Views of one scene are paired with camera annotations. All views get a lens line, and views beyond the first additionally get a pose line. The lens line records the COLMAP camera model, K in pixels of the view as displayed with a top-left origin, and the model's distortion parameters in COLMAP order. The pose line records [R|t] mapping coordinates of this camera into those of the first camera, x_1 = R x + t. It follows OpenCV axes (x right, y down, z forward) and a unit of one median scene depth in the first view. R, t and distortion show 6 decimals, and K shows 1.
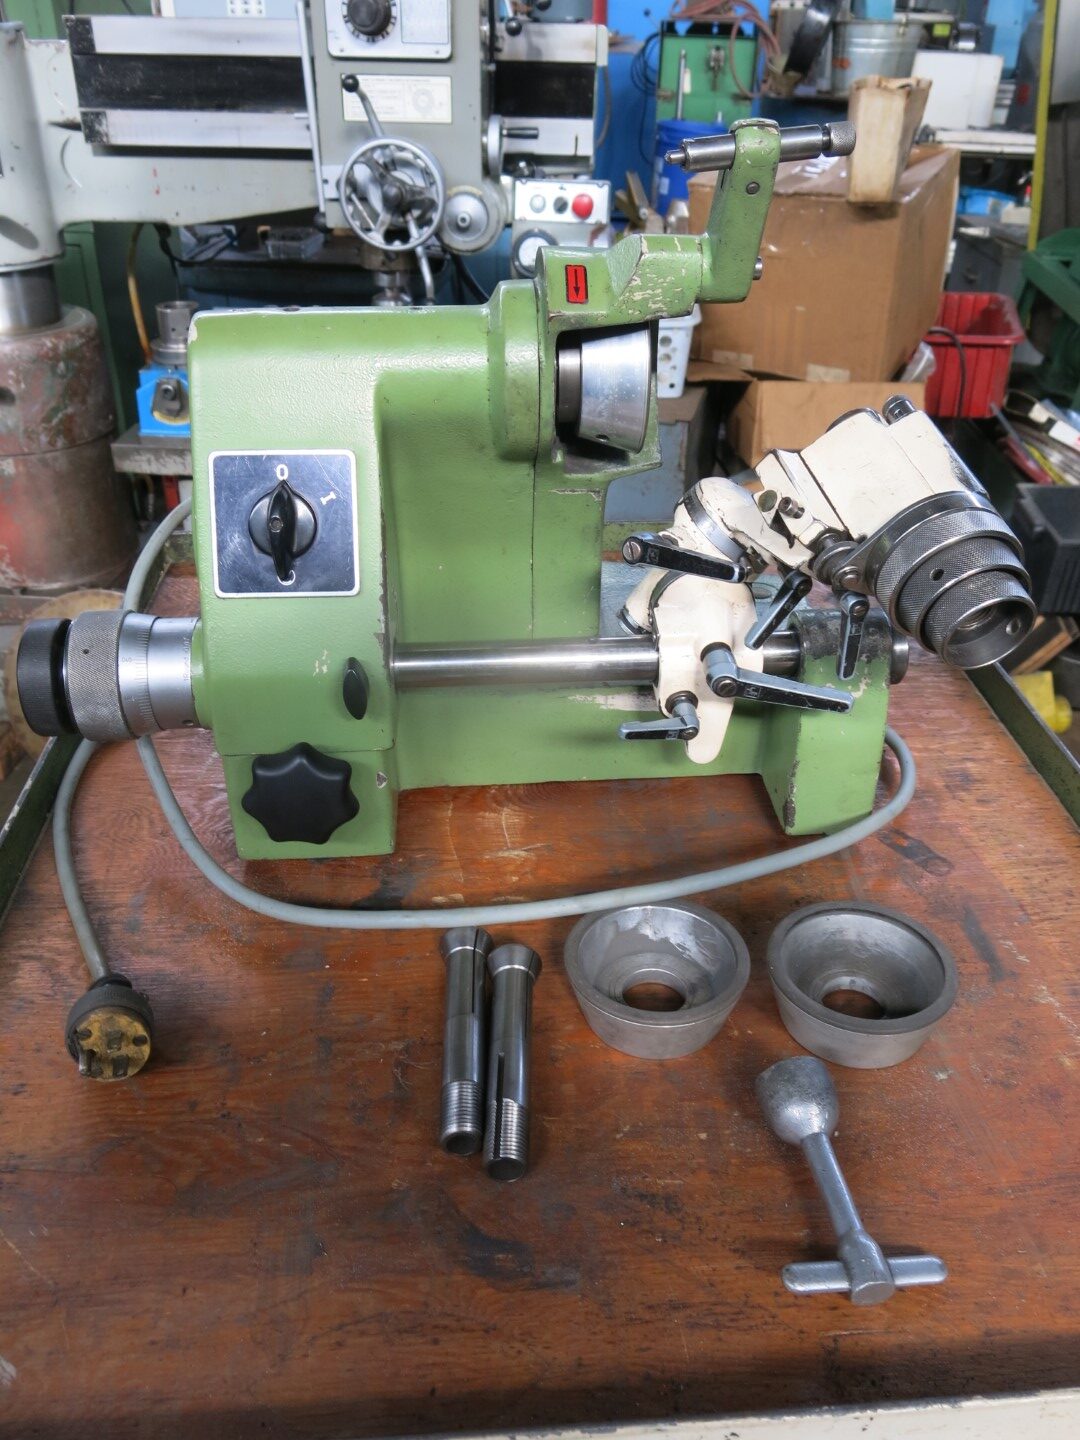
lens RADIAL K [[1190.6, 0, 540.4], [0, 1190.6, 719.1], [0, 0, 1]] dist [-0.011998, -0.009823]
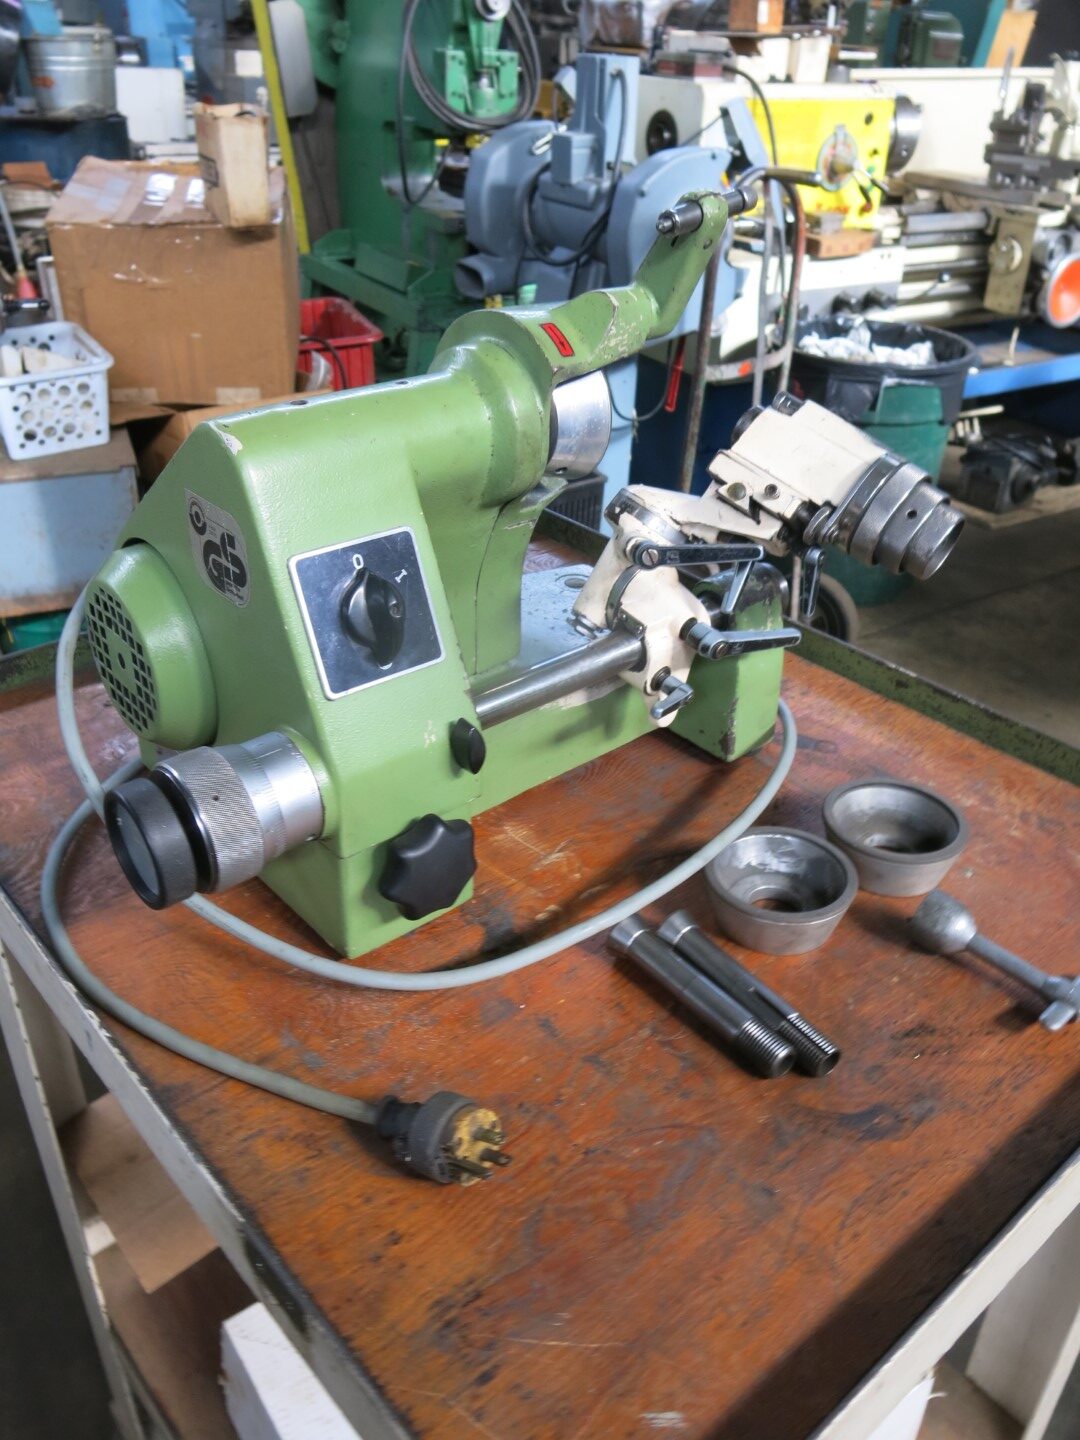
lens RADIAL K [[1196.5, 0, 548.2], [0, 1196.5, 722.0], [0, 0, 1]] dist [-0.018859, 0.008313]
pose [[0.796721, -0.299848, 0.524716, -0.184711], [0.302016, 0.949589, 0.084063, -0.032396], [-0.523470, 0.091498, 0.847117, 0.021122]]
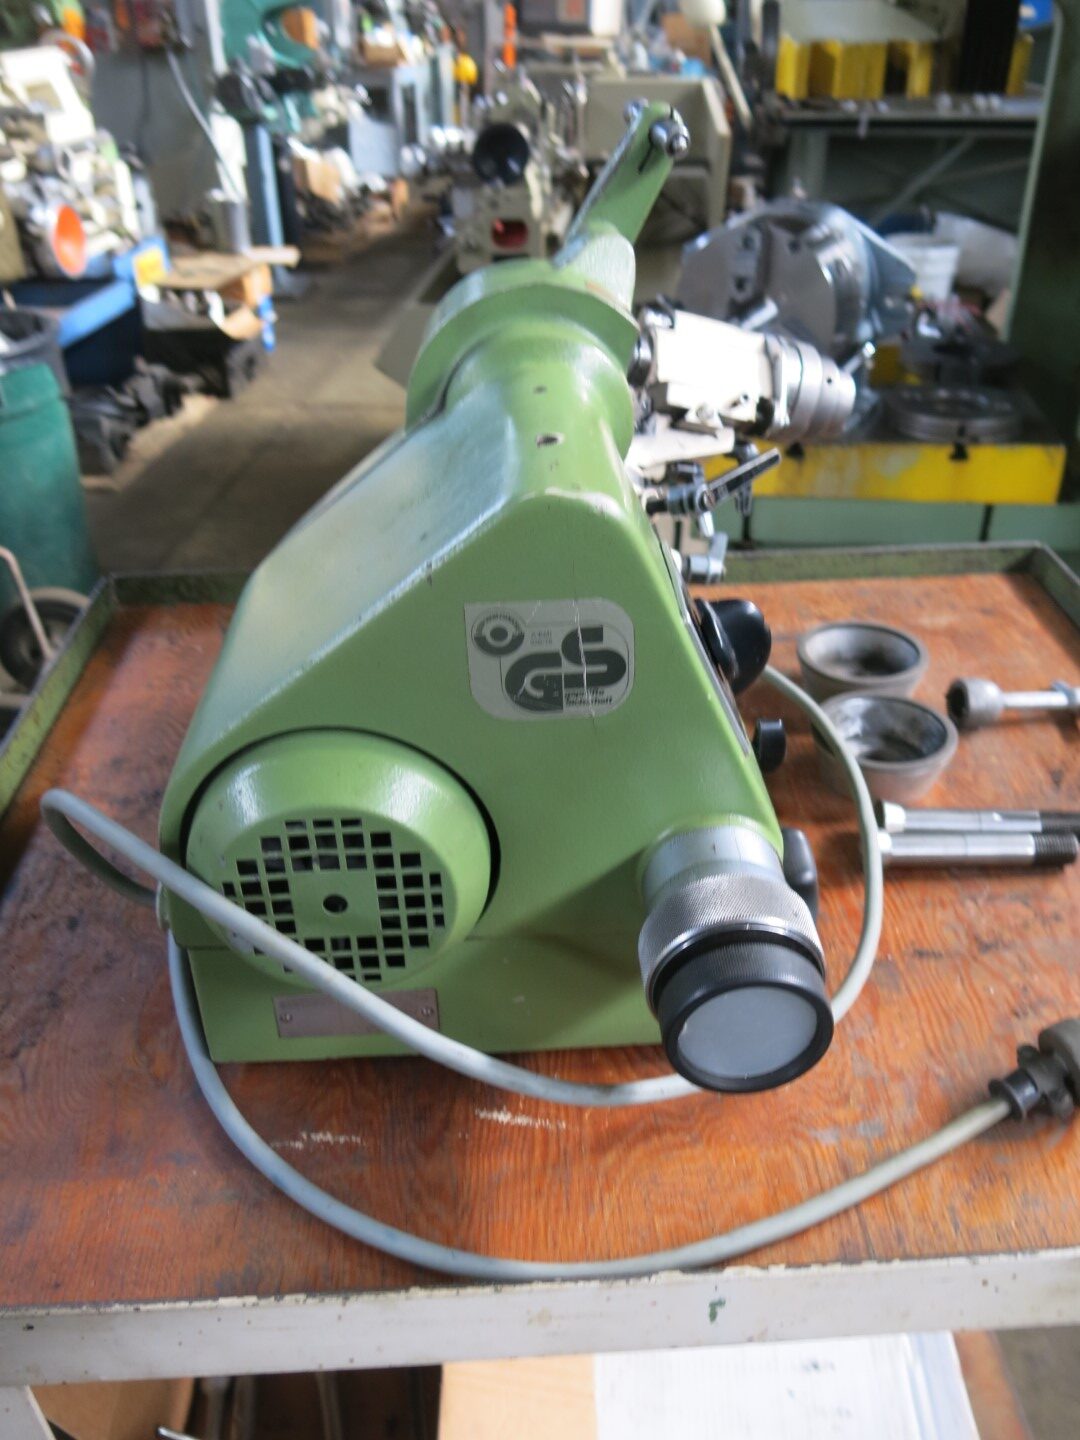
lens RADIAL K [[1196.5, 0, 548.2], [0, 1196.5, 722.0], [0, 0, 1]] dist [-0.018859, 0.008313]
pose [[-0.005004, -0.541608, 0.840616, -0.269484], [0.534073, 0.709247, 0.460147, -0.162816], [-0.845424, 0.451253, 0.285709, 0.250203]]
